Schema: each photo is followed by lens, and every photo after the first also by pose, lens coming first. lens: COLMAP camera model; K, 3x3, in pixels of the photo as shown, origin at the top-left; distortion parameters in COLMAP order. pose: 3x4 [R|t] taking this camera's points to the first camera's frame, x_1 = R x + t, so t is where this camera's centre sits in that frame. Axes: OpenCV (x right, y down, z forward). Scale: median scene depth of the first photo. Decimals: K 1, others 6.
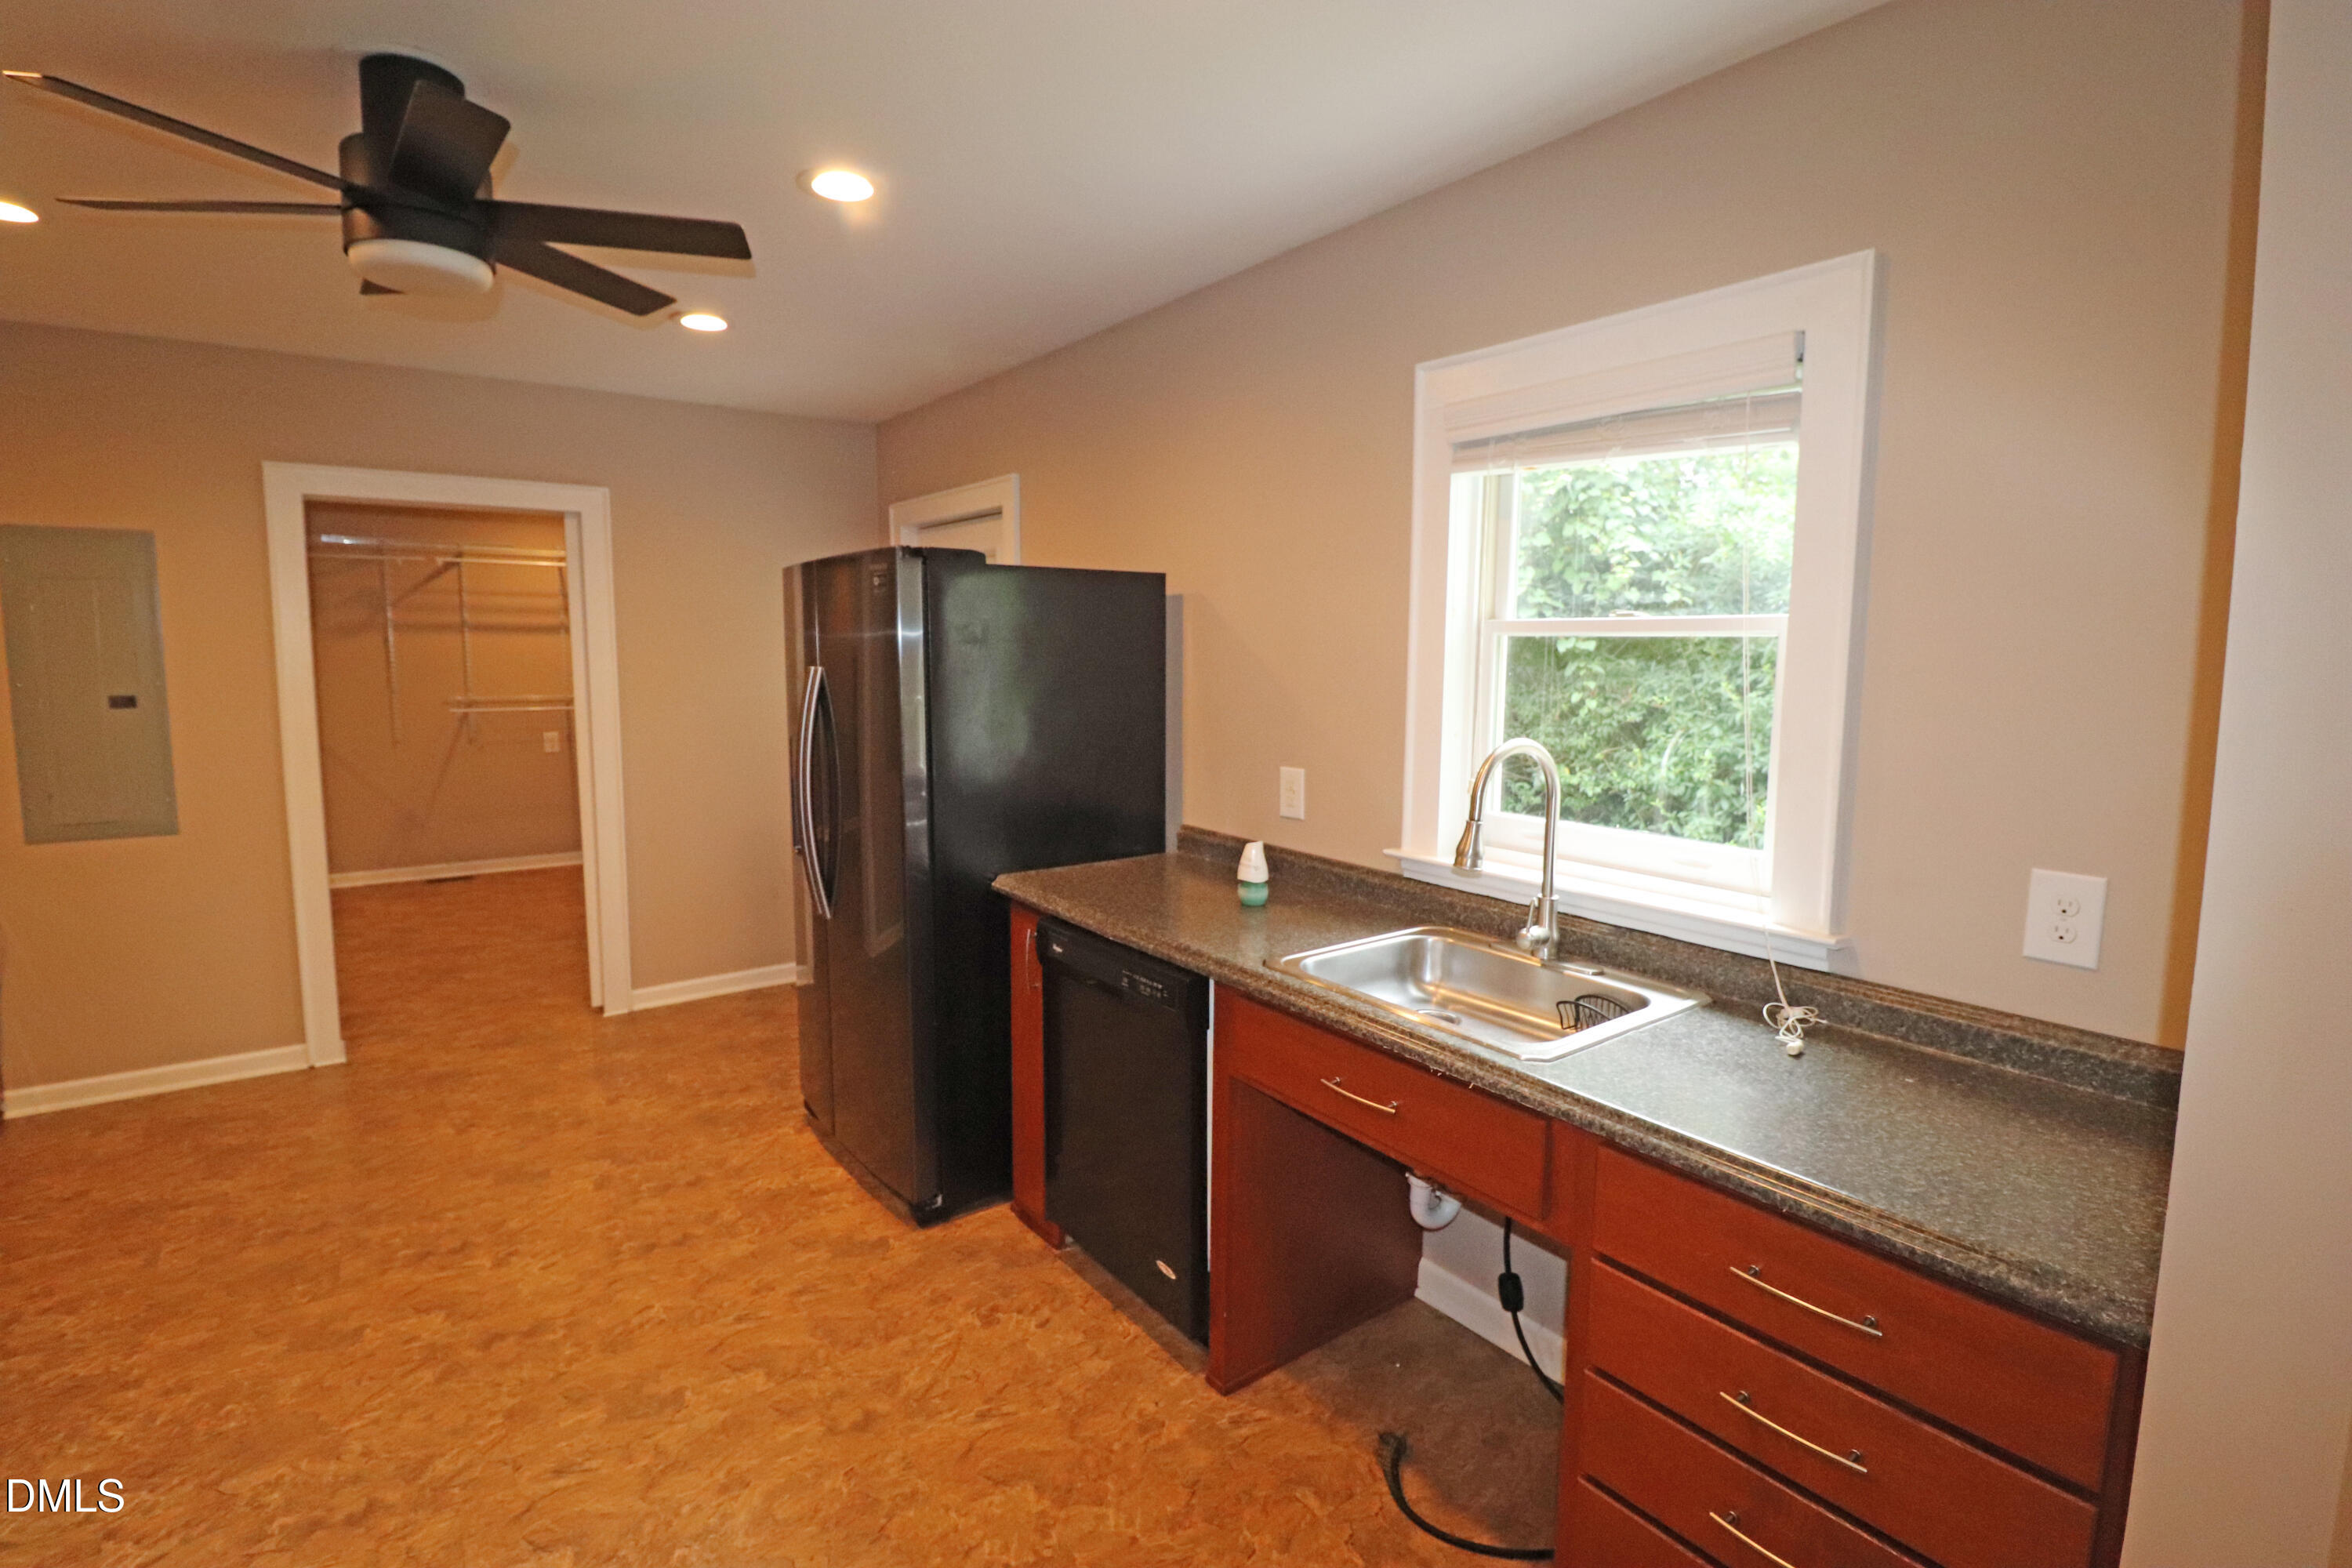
lens RADIAL K [[1084.1, 0, 1160.6], [0, 1084.1, 763.8], [0, 0, 1]] dist [-0.002463, -0.012787]
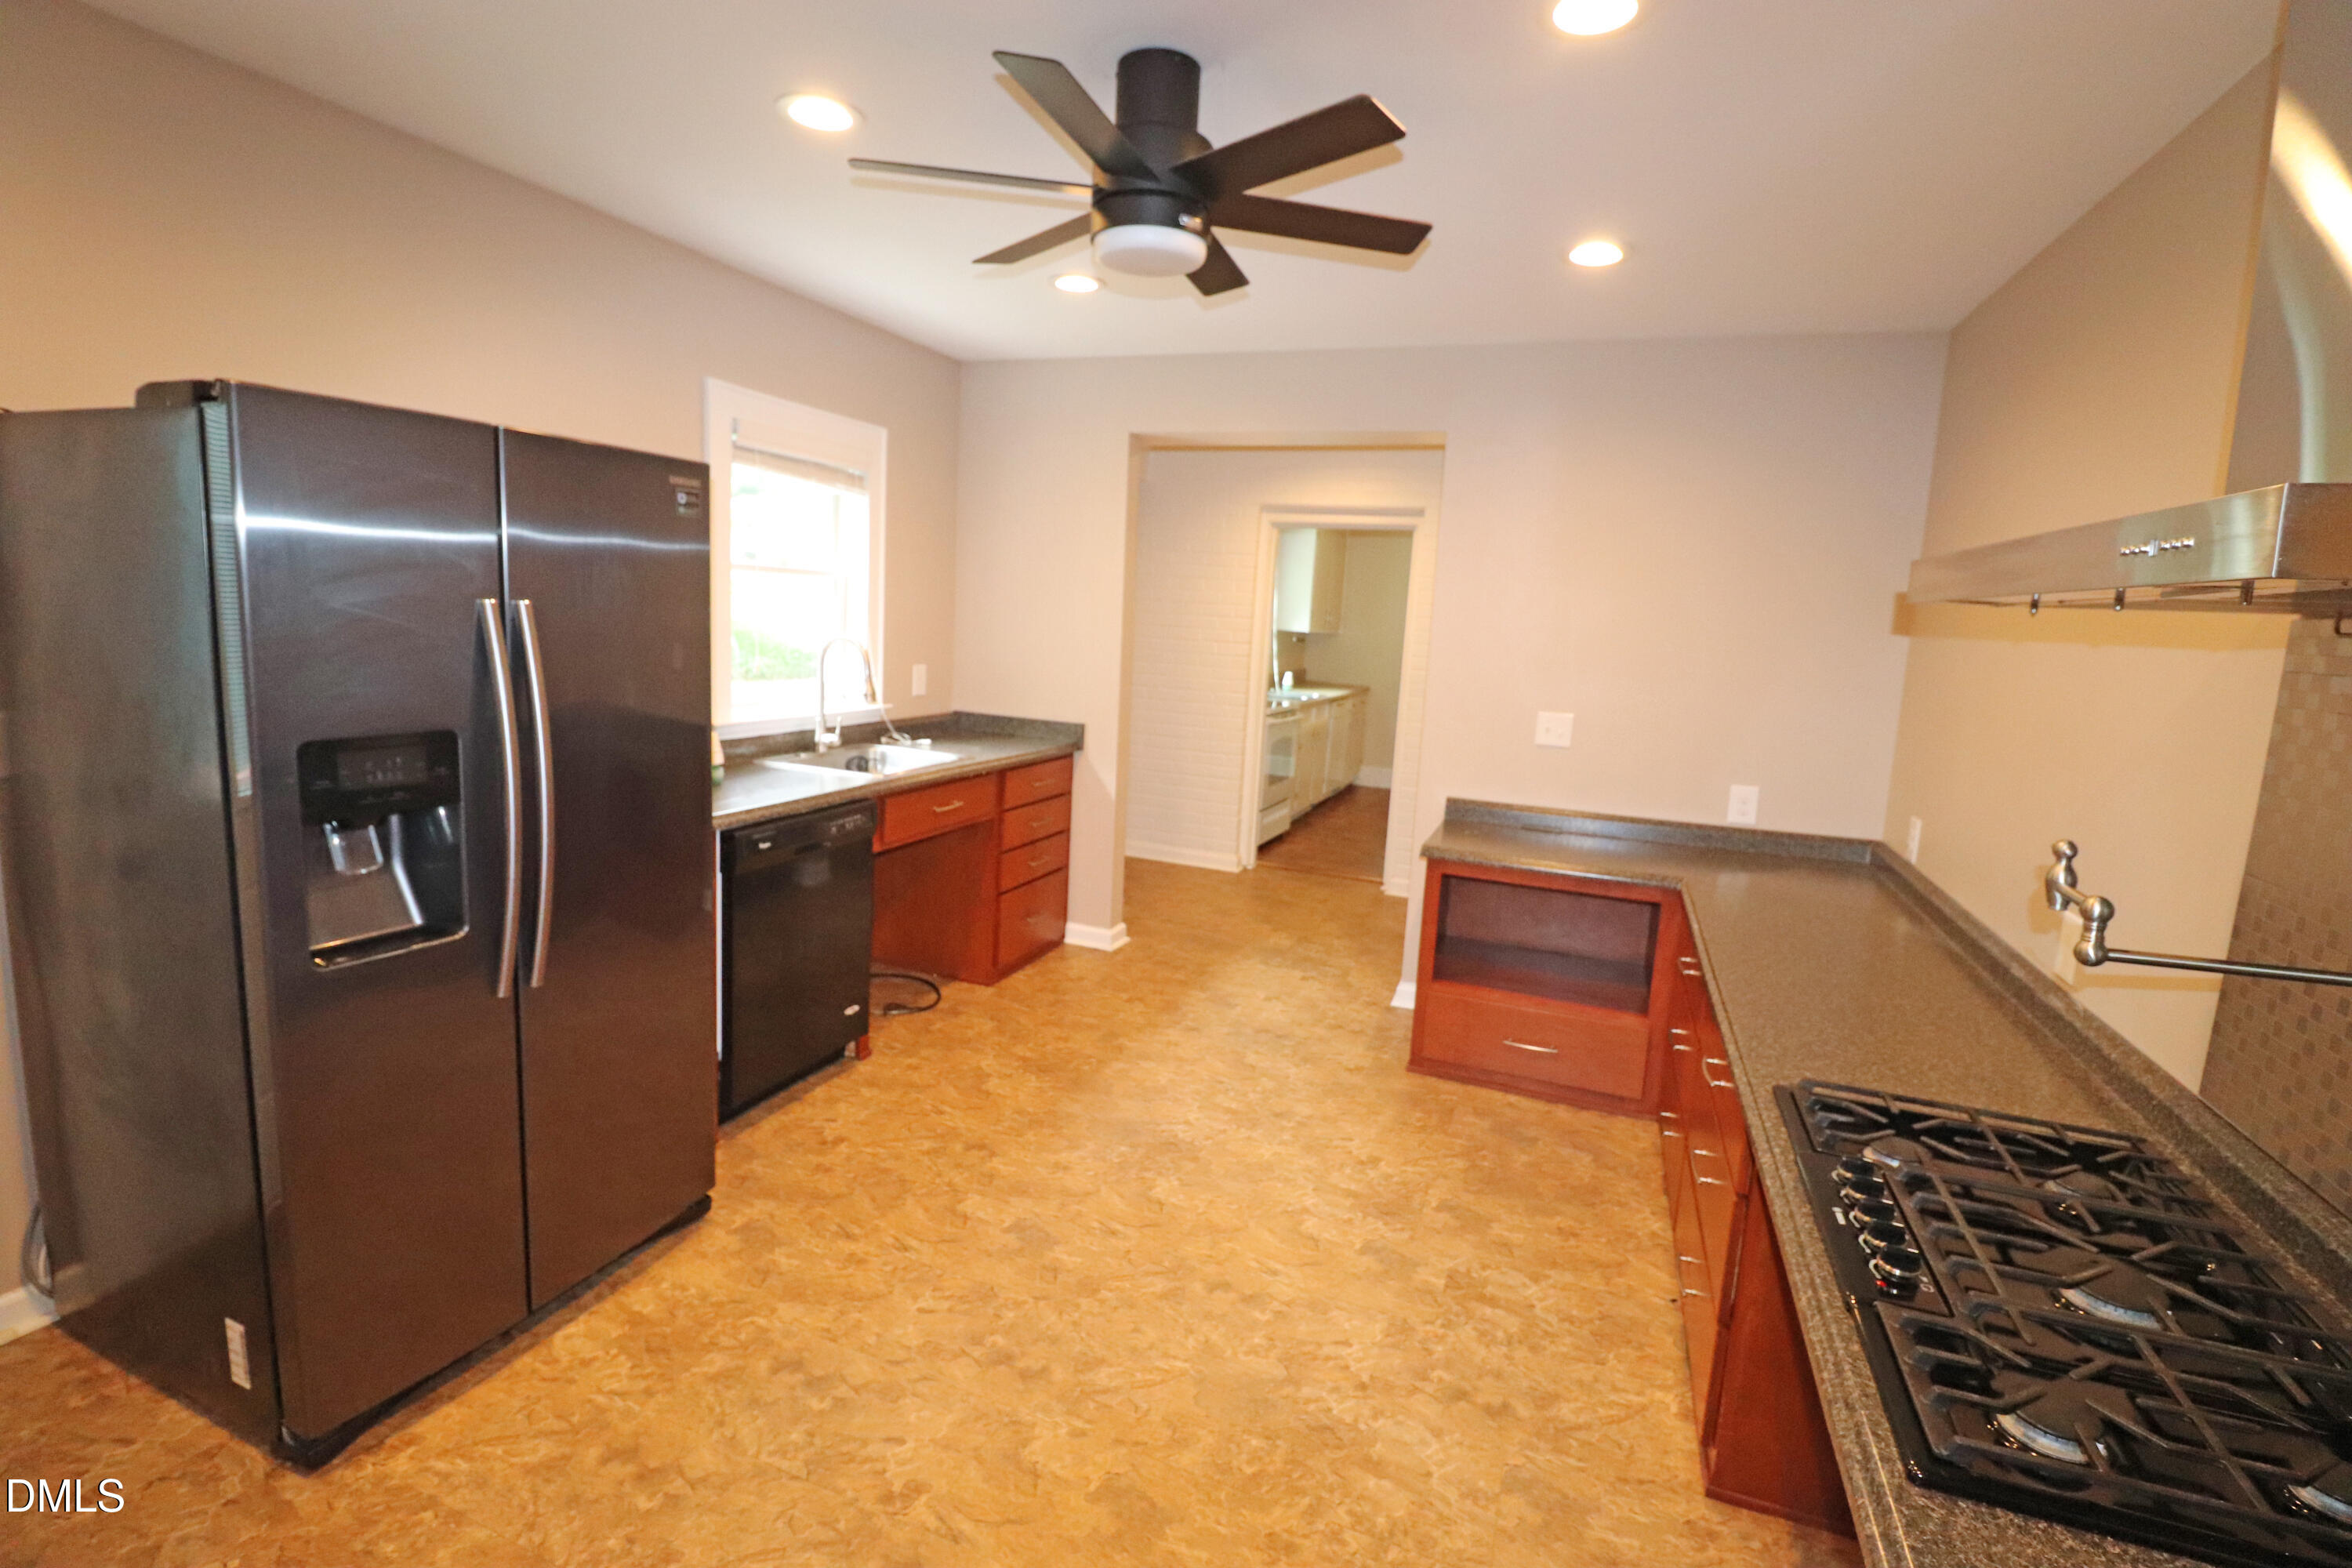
lens RADIAL K [[1084.1, 0, 1160.6], [0, 1084.1, 763.8], [0, 0, 1]] dist [-0.002463, -0.012787]
pose [[-0.524164, -0.155134, 0.837369, -1.298494], [0.034175, 0.978644, 0.202700, -0.136853], [-0.850932, 0.134865, -0.507668, 1.246051]]
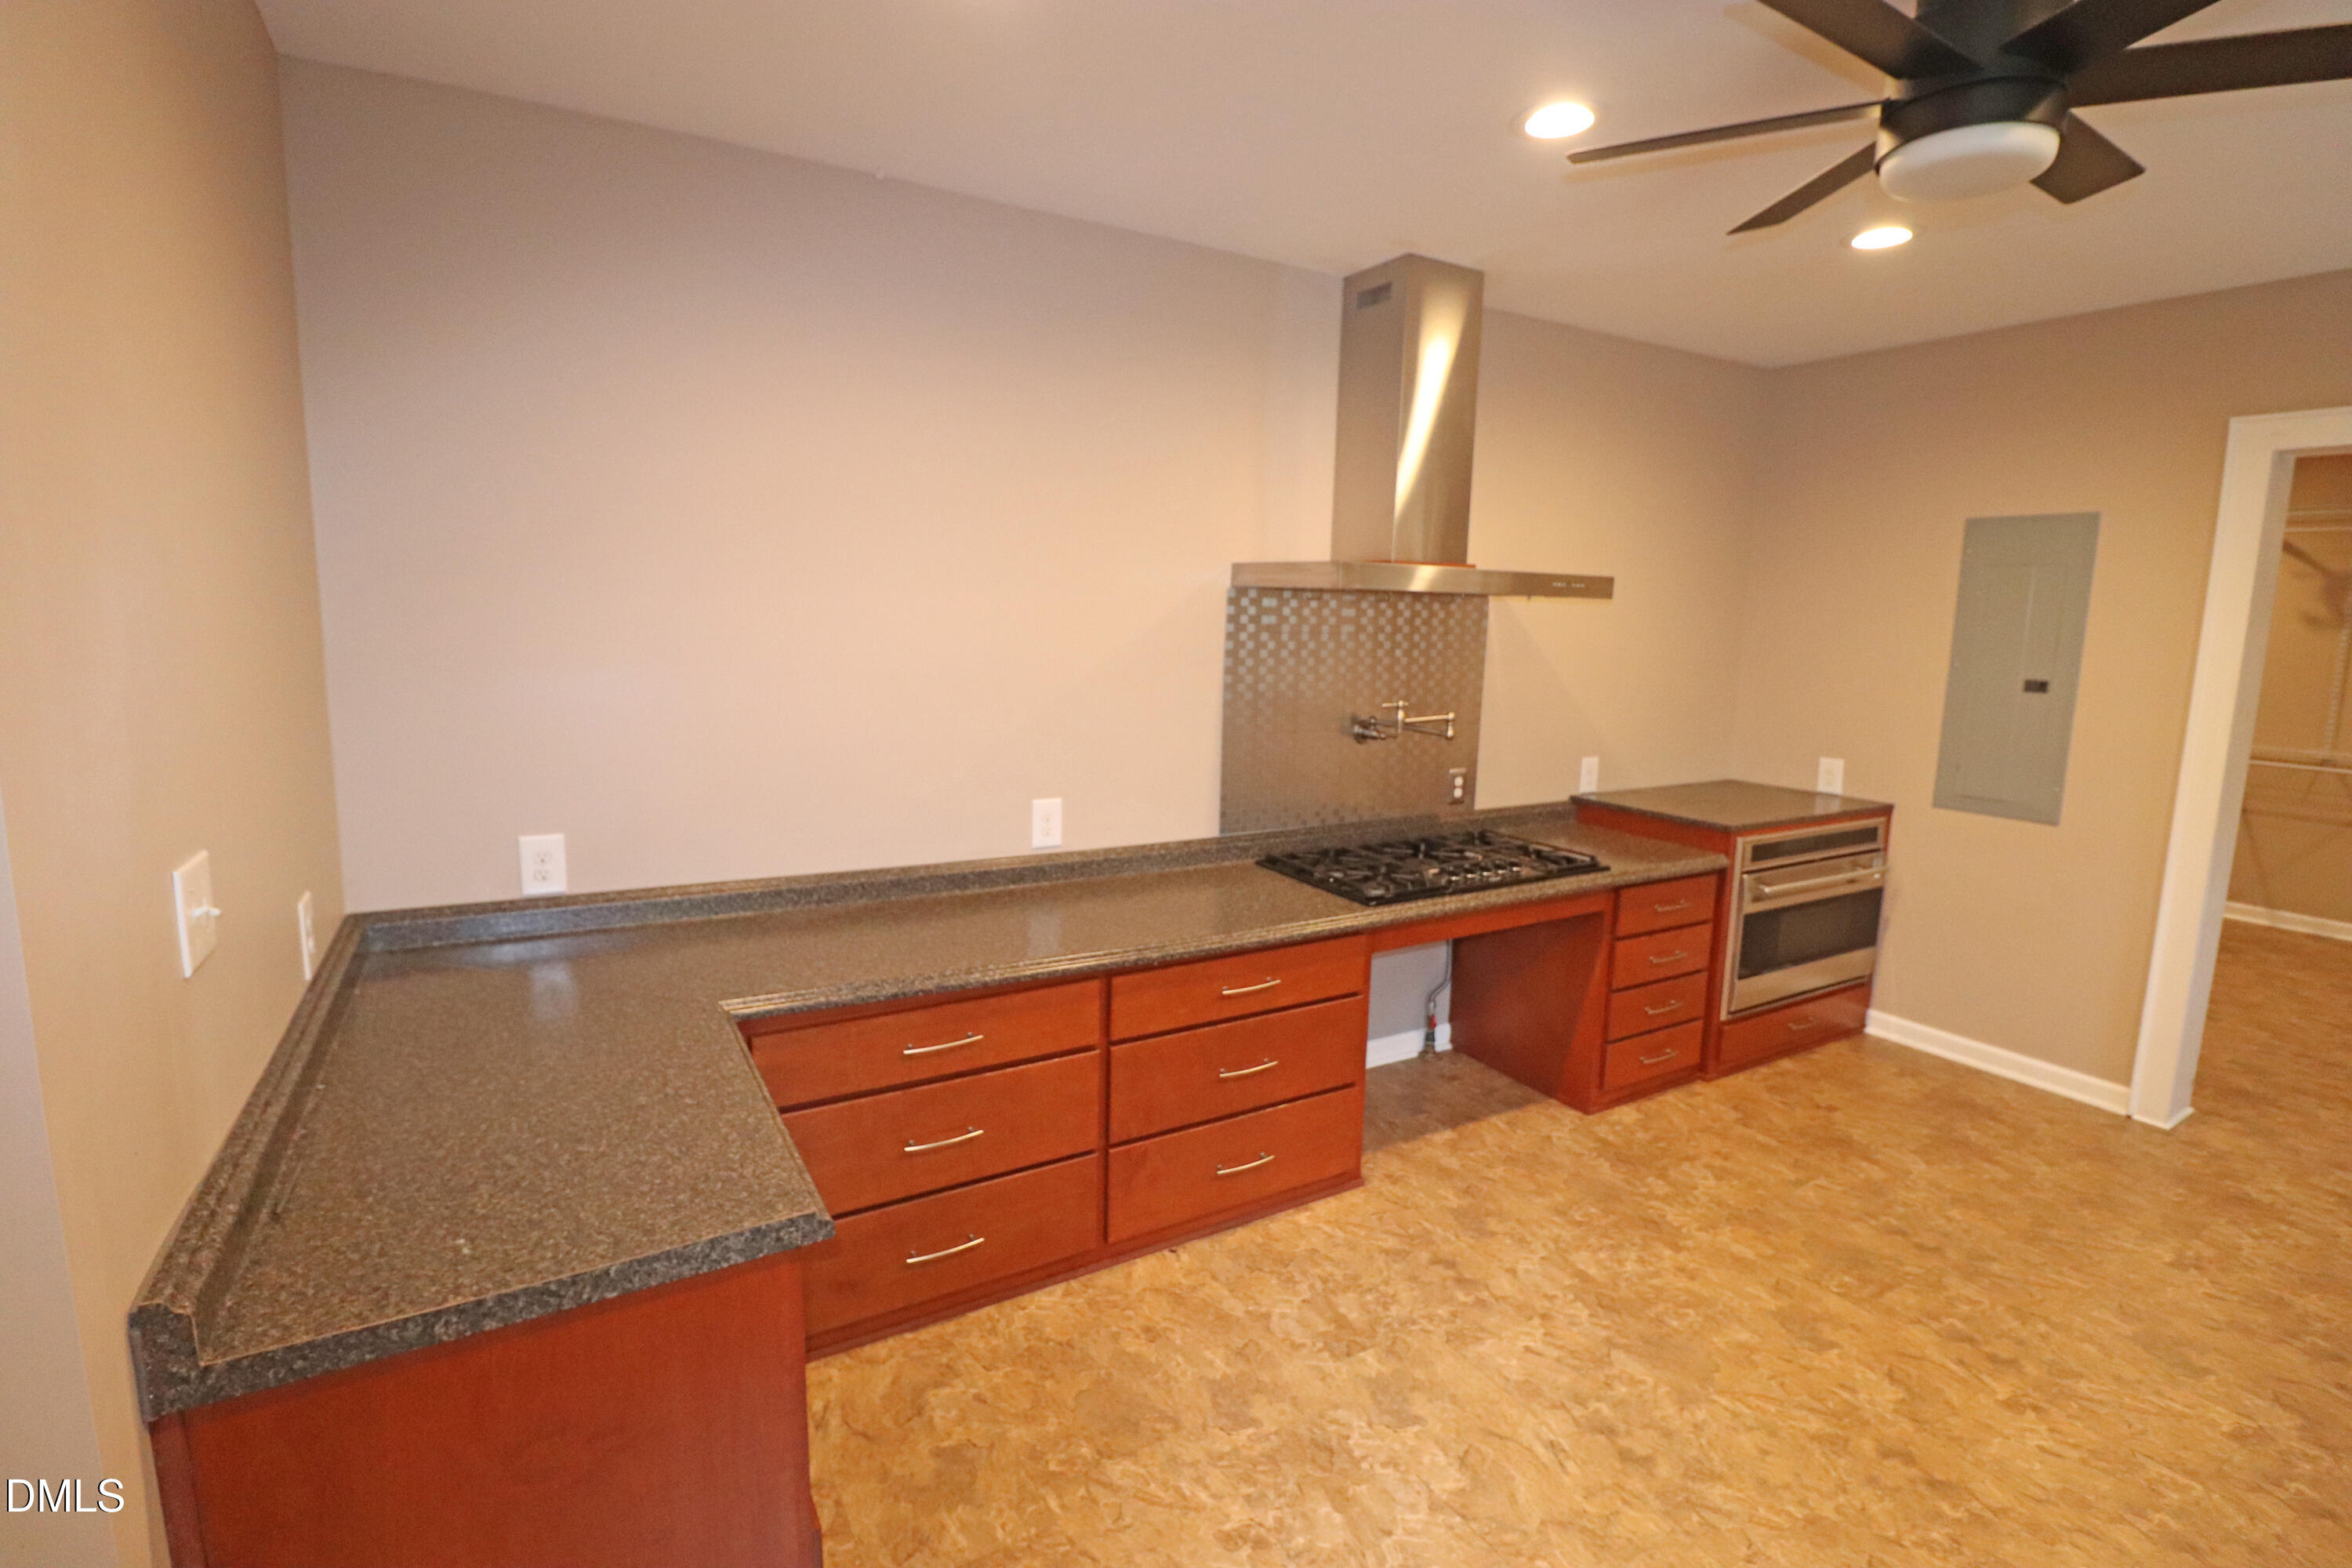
lens RADIAL K [[1085.5, 0, 1159.4], [0, 1085.5, 766.9], [0, 0, 1]] dist [-0.002564, -0.012330]
pose [[-0.113331, 0.131815, -0.984774, 0.190722], [-0.125417, 0.981334, 0.145788, -0.039918], [0.985610, 0.140030, -0.094684, 0.417097]]
